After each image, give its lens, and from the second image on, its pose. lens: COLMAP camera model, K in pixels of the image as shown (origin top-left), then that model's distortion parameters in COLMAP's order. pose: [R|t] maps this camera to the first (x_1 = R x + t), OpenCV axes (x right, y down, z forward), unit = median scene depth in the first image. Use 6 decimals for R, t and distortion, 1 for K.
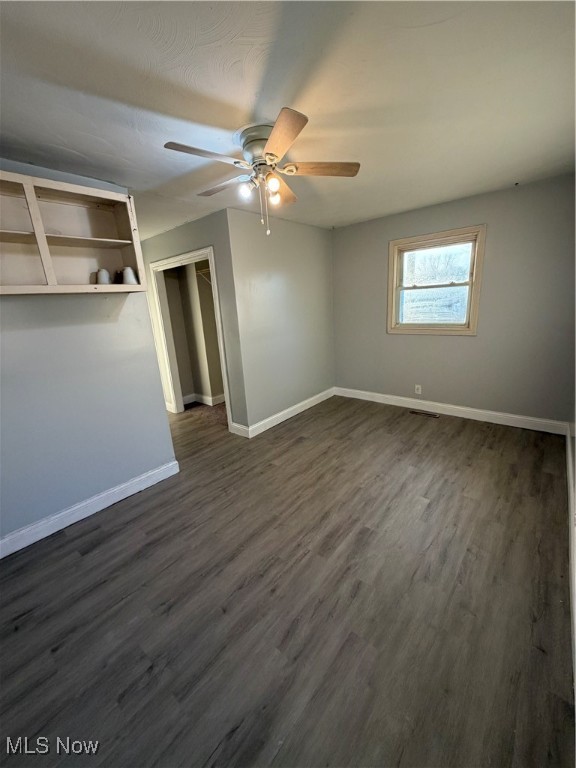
lens RADIAL K [[311.4, 0, 284.0], [0, 311.4, 387.8], [0, 0, 1]] dist [0.001903, 0.000728]
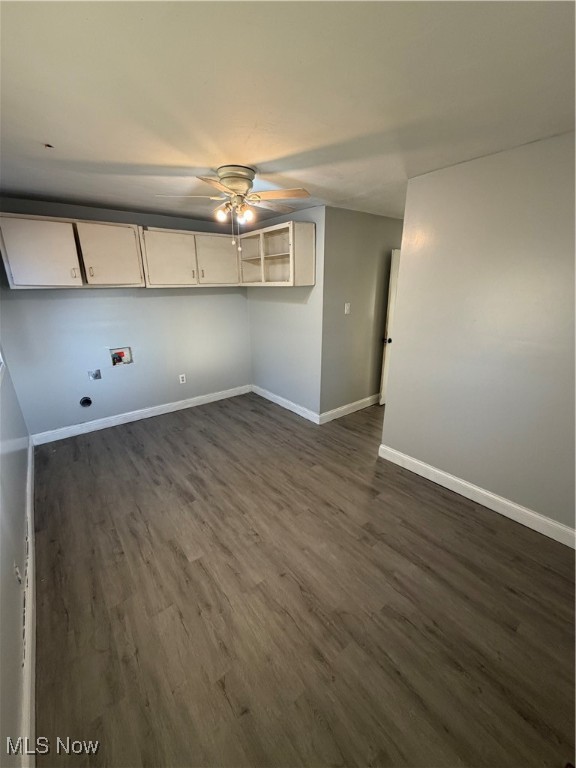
lens RADIAL K [[311.4, 0, 285.4], [0, 311.4, 383.6], [0, 0, 1]] dist [0.001903, 0.000728]
pose [[-0.206135, 0.365725, -0.907609, 1.016621], [-0.235518, 0.881719, 0.408783, -0.475590], [0.949758, 0.298023, -0.095618, 1.198302]]
